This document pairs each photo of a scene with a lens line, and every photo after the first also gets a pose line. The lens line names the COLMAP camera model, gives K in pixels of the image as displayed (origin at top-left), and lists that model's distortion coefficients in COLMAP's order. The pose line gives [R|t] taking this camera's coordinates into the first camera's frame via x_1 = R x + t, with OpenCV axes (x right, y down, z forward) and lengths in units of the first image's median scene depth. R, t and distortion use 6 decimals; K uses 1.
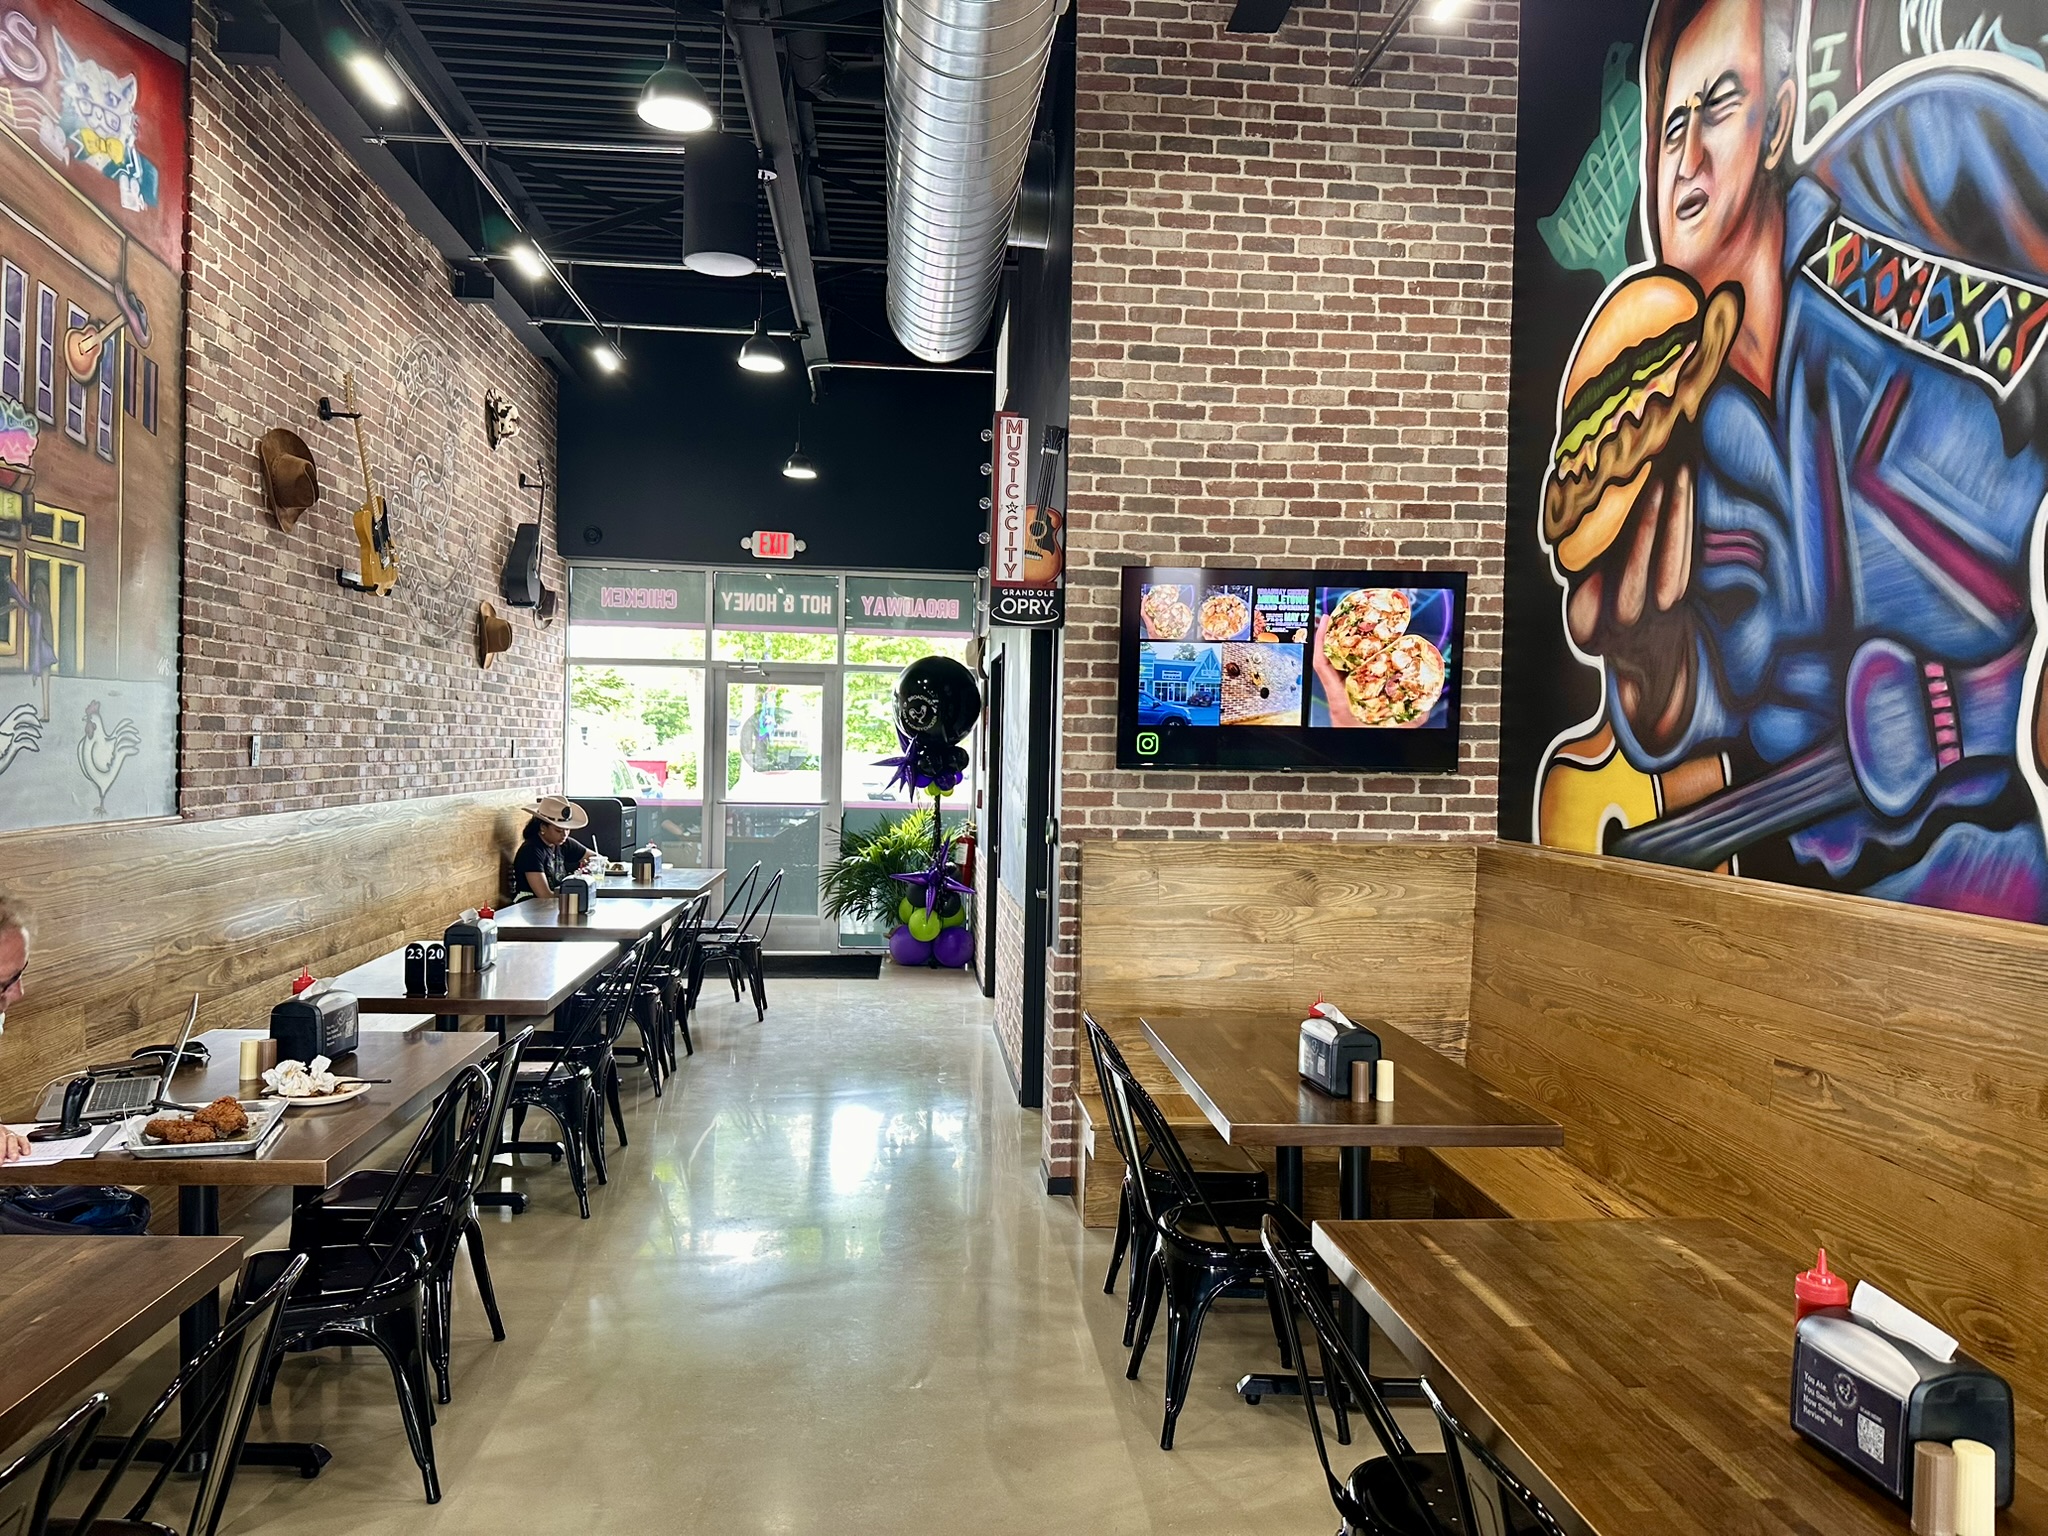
lens RADIAL K [[1425.1, 0, 1024.0], [0, 1425.1, 768.0], [0, 0, 1]] dist [0.079887, -0.142863]
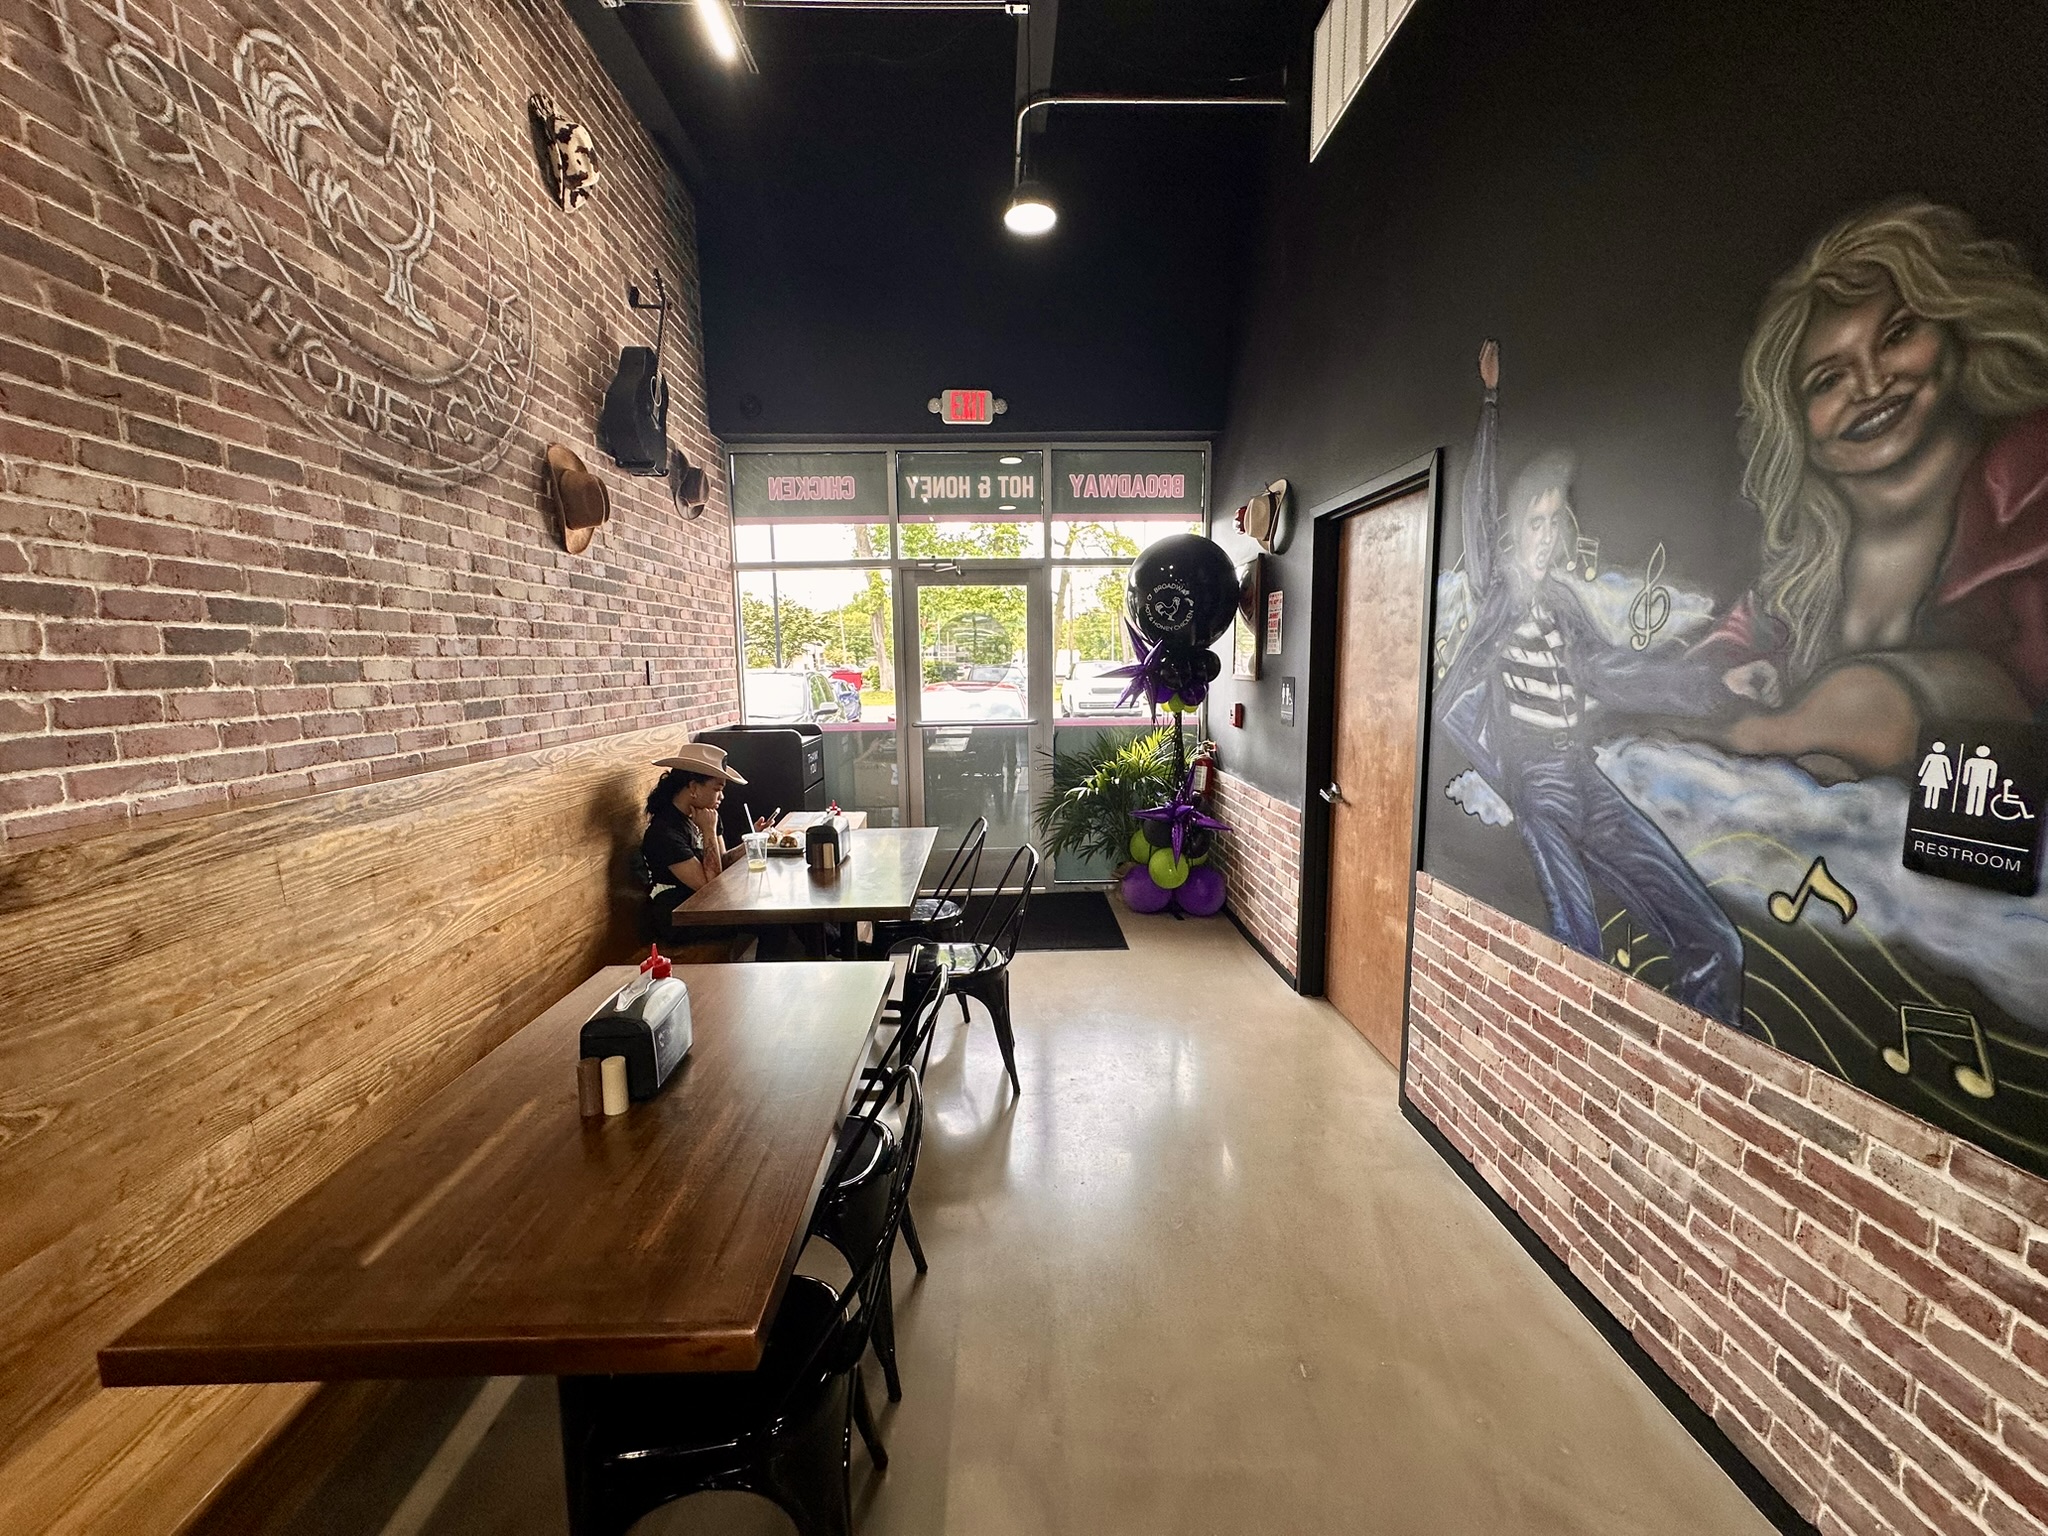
lens RADIAL K [[821.0, 0, 1008.8], [0, 821.0, 770.3], [0, 0, 1]] dist [-0.000900, 0.000167]
pose [[0.997099, -0.025317, -0.071788, -0.125510], [0.033845, 0.992175, 0.120182, -0.007234], [0.068184, -0.122263, 0.990153, 0.524137]]
